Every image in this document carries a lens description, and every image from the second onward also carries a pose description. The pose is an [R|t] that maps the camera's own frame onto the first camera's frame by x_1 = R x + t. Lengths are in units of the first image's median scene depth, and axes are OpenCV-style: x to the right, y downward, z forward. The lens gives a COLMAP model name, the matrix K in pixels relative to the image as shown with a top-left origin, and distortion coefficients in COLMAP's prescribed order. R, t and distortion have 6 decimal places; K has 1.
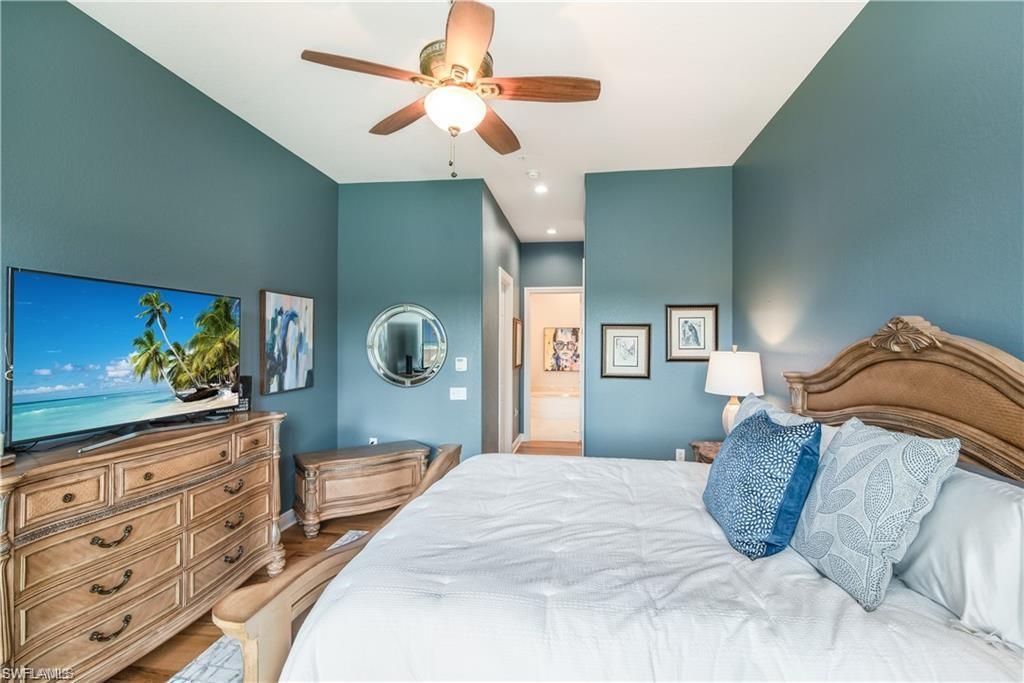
lens RADIAL K [[470.6, 0, 514.2], [0, 470.6, 348.6], [0, 0, 1]] dist [-0.000693, -0.000071]
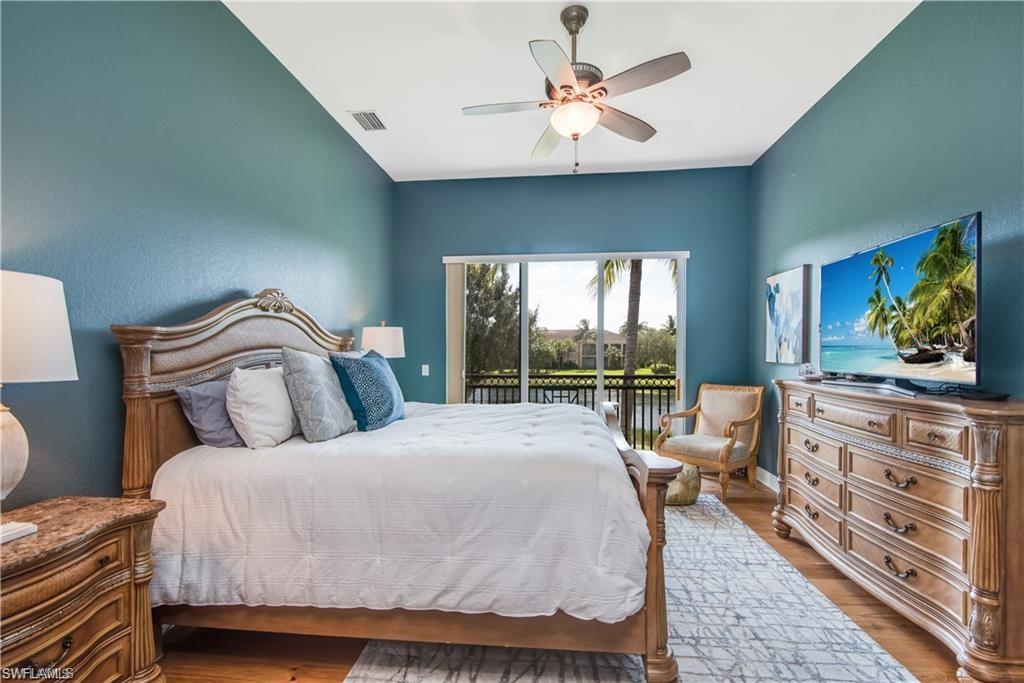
lens RADIAL K [[469.7, 0, 511.7], [0, 469.7, 343.4], [0, 0, 1]] dist [-0.004441, -0.000135]
pose [[-0.998810, -0.001419, -0.048758, 0.079257], [-0.001218, 0.999991, -0.004141, 0.080562], [0.048764, -0.004077, -0.998802, 1.811145]]
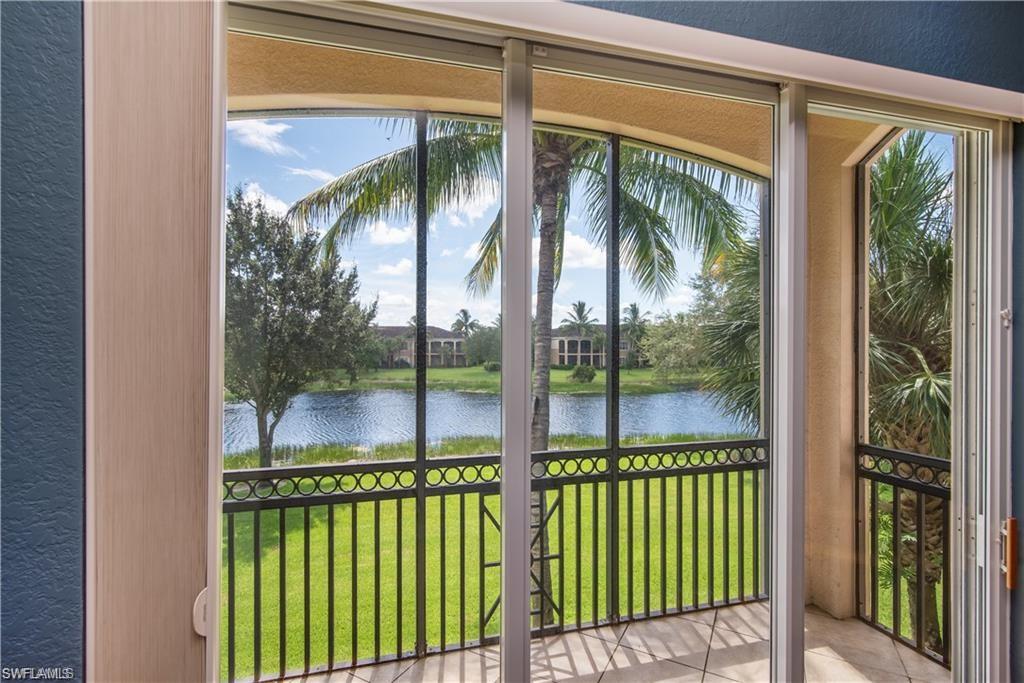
lens RADIAL K [[469.7, 0, 510.6], [0, 469.7, 336.6], [0, 0, 1]] dist [-0.004441, -0.000135]
pose [[-0.918104, -0.008501, -0.396248, 0.094429], [-0.003938, 0.999916, -0.012328, 0.050292], [0.396319, -0.009758, -0.918061, 1.230559]]
